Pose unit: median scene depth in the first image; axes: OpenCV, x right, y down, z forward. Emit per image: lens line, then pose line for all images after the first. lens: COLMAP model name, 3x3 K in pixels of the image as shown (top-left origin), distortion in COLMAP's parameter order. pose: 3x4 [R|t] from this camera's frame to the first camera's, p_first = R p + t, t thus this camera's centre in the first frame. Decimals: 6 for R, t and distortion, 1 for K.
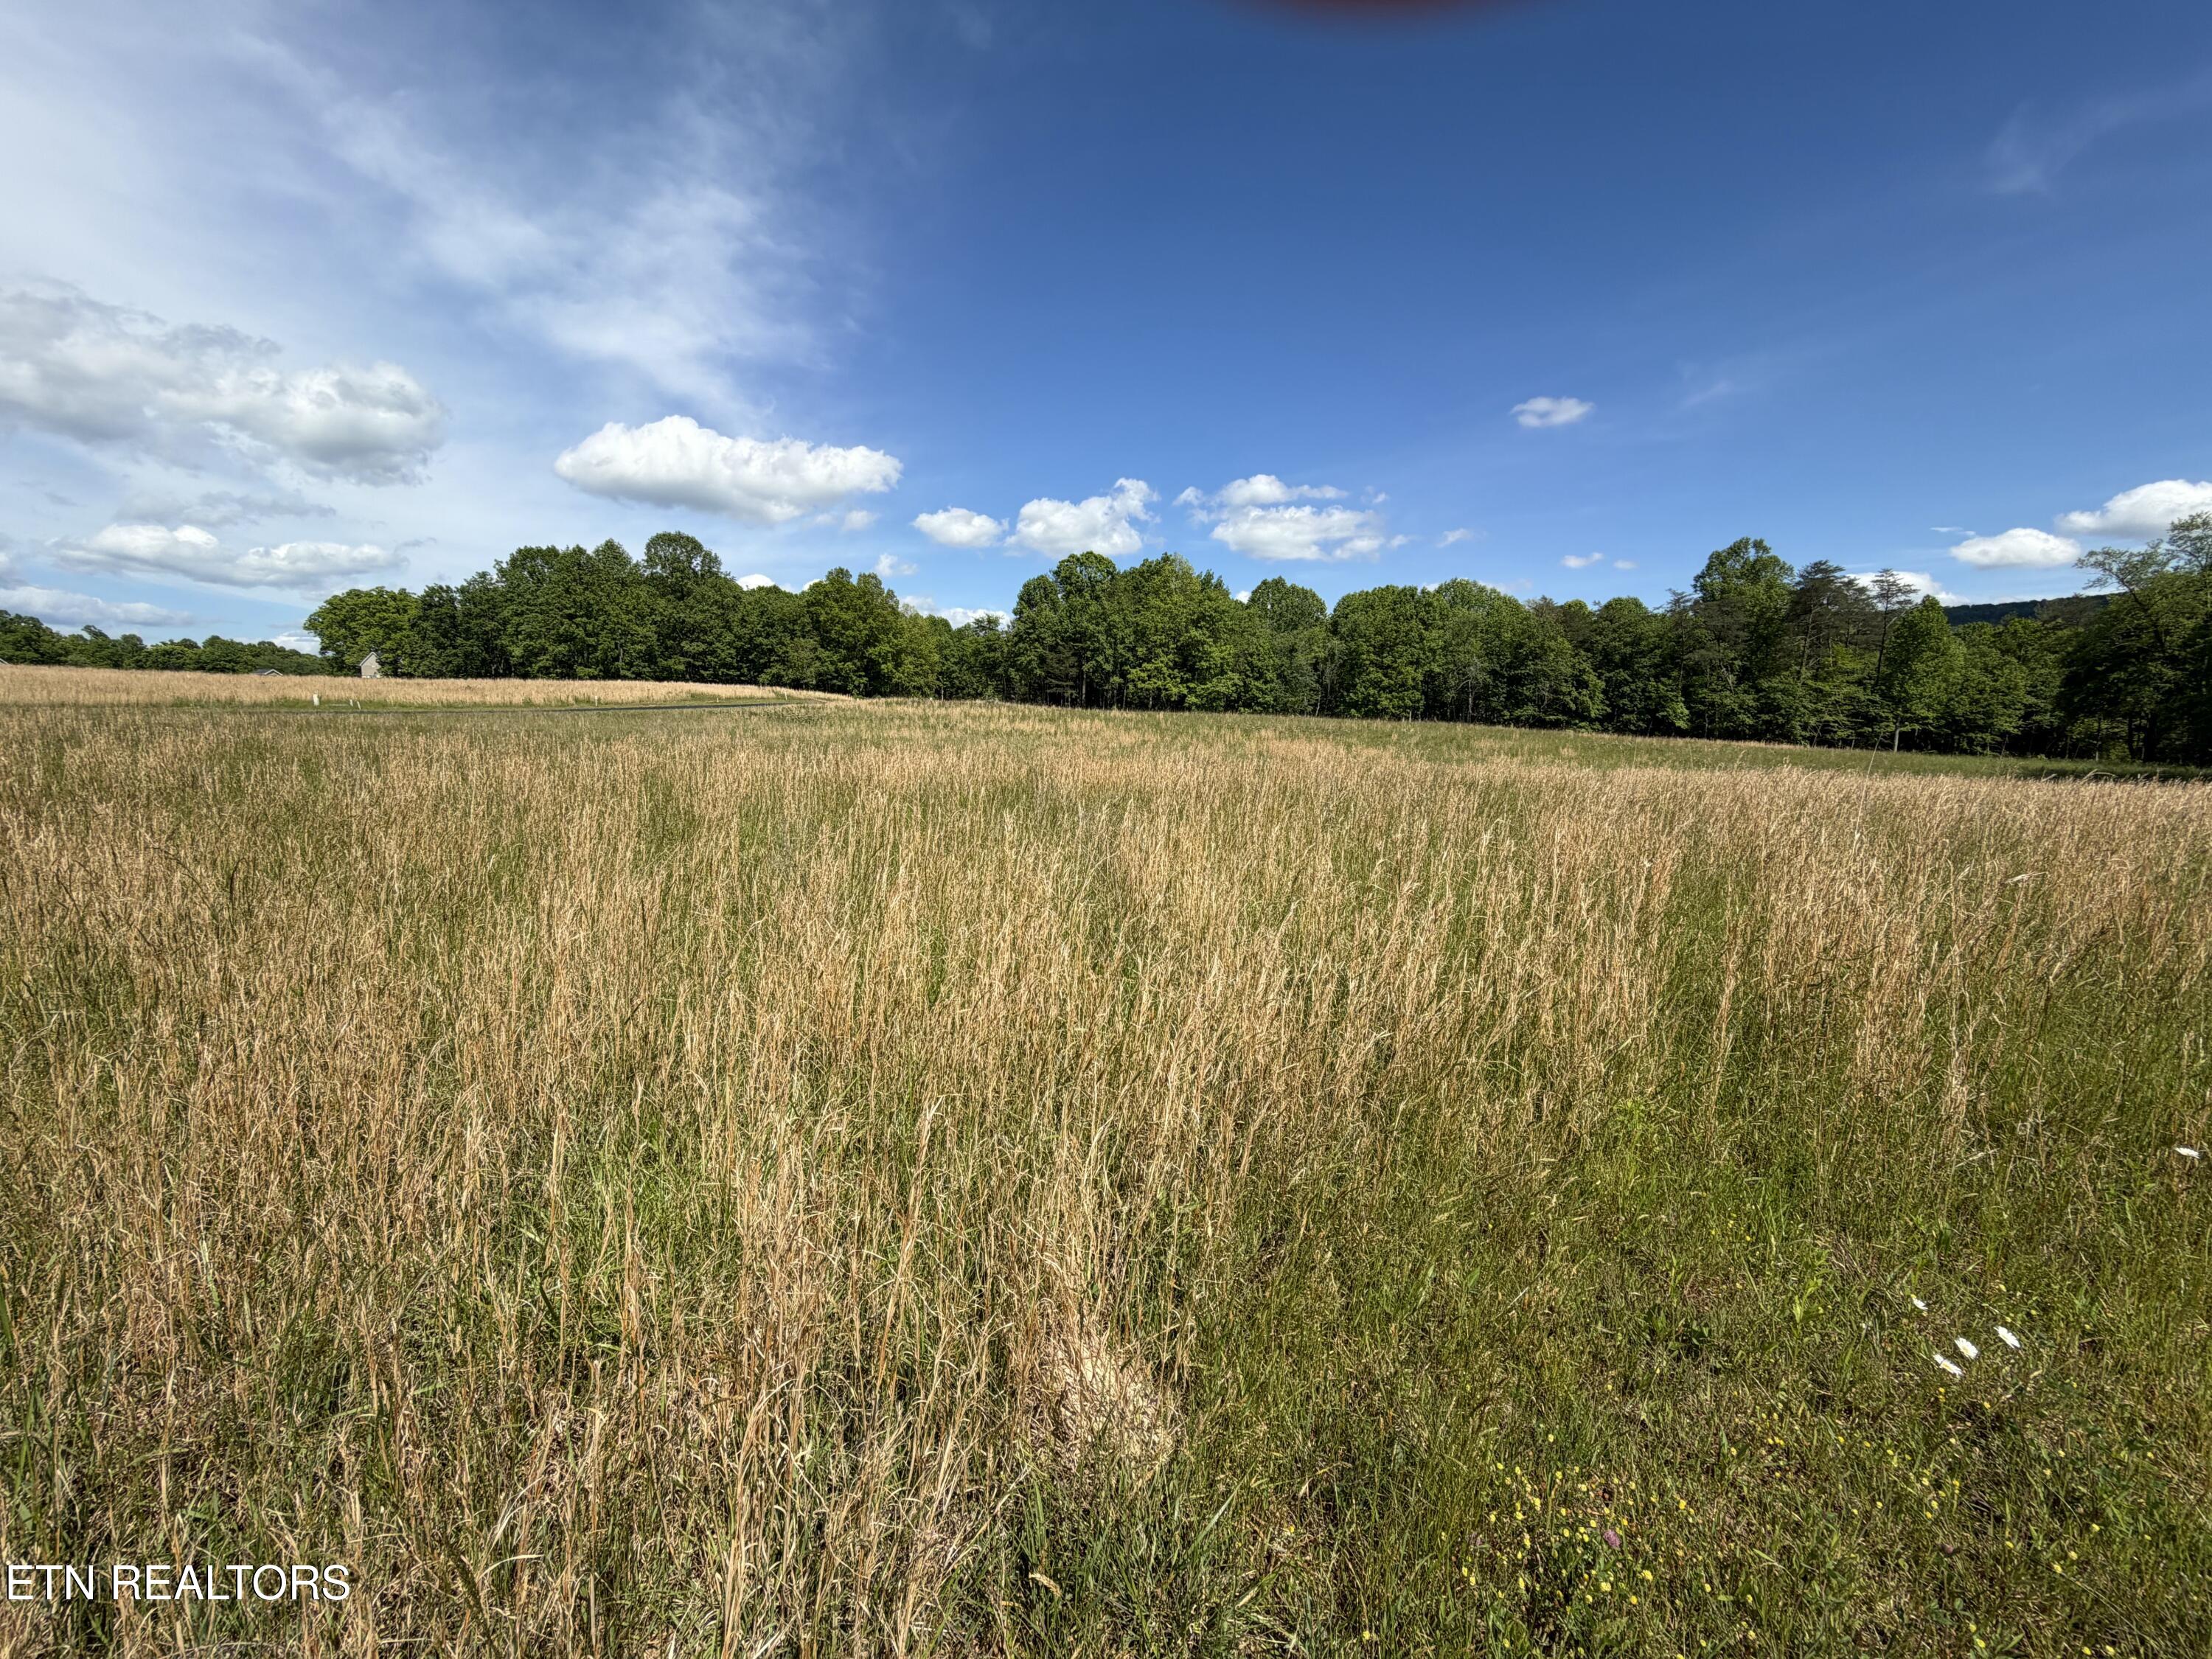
lens RADIAL K [[877.9, 0, 1099.2], [0, 877.9, 821.0], [0, 0, 1]] dist [-0.003465, 0.000319]
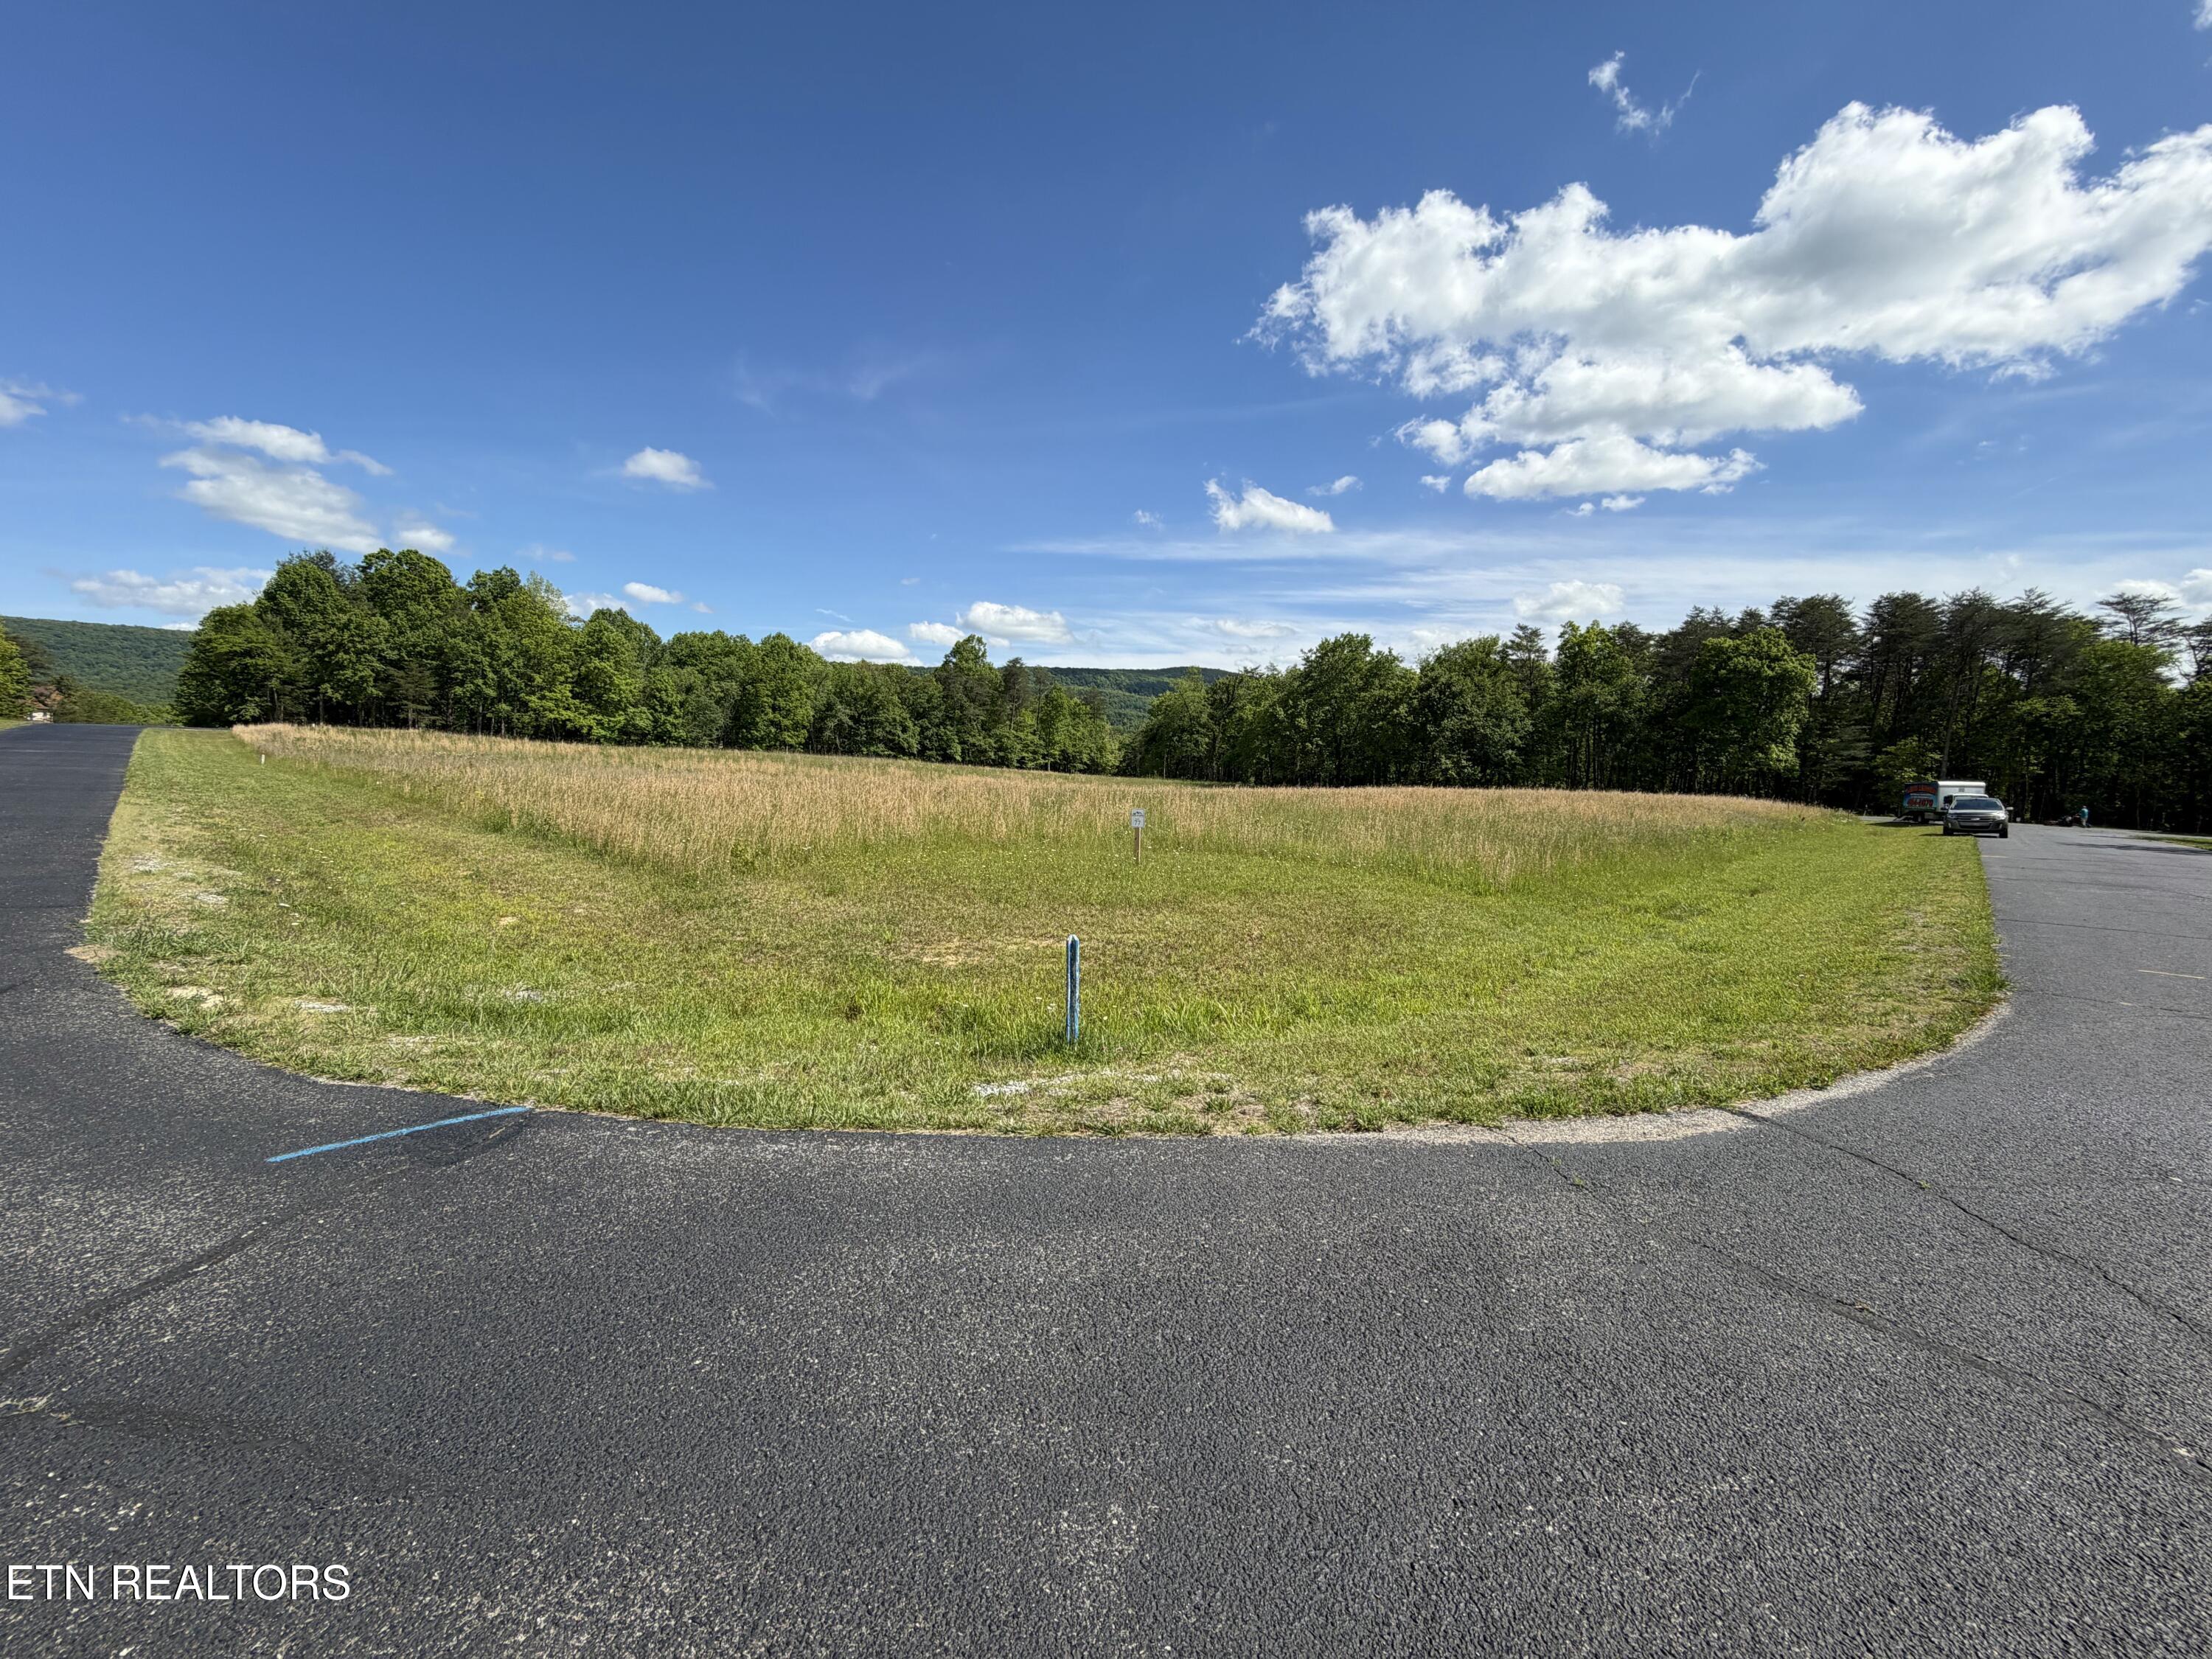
lens RADIAL K [[879.0, 0, 1099.0], [0, 879.0, 823.7], [0, 0, 1]] dist [-0.000086, -0.000030]
pose [[0.519492, -0.065795, 0.851939, -0.448231], [0.080170, 0.996386, 0.028065, -0.019355], [-0.850706, 0.053720, 0.522889, 0.020360]]
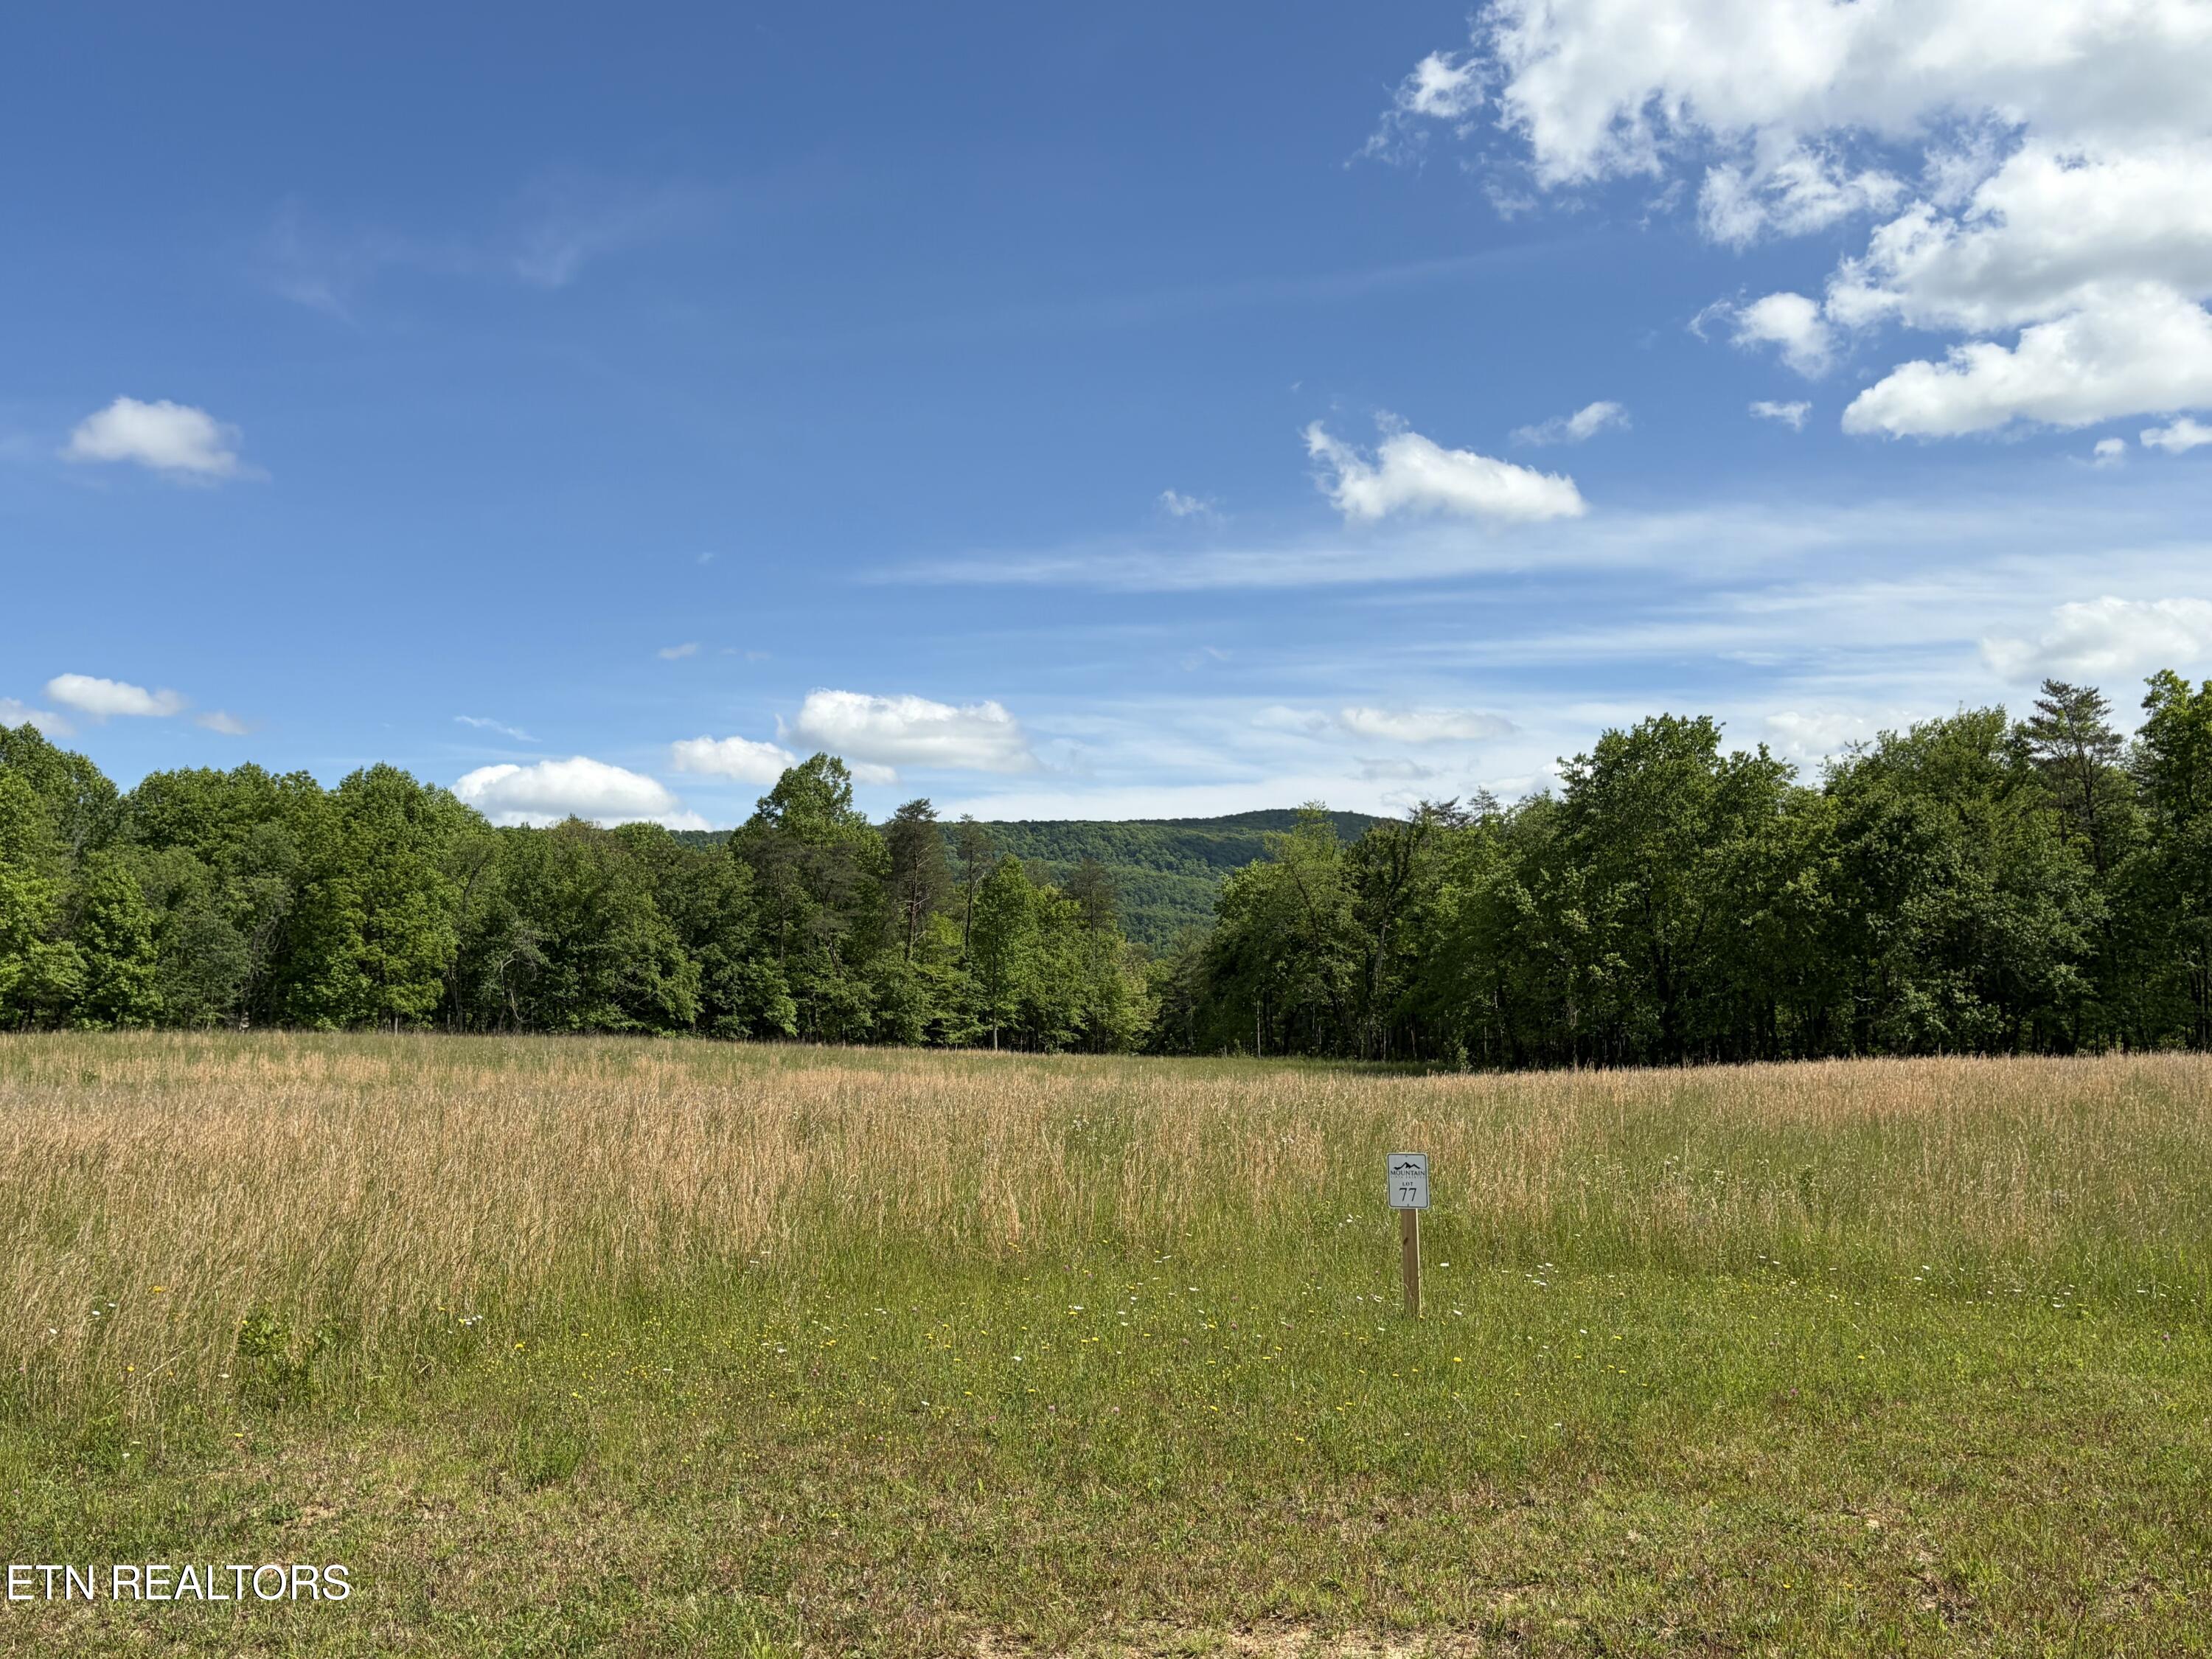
lens RADIAL K [[1909.8, 0, 1110.4], [0, 1909.8, 838.6], [0, 0, 1]] dist [0.069089, -0.151917]
pose [[0.512786, 0.056247, 0.856672, -0.409086], [0.118470, 0.983669, -0.135499, -0.024706], [-0.850303, 0.170972, 0.497749, 0.054064]]
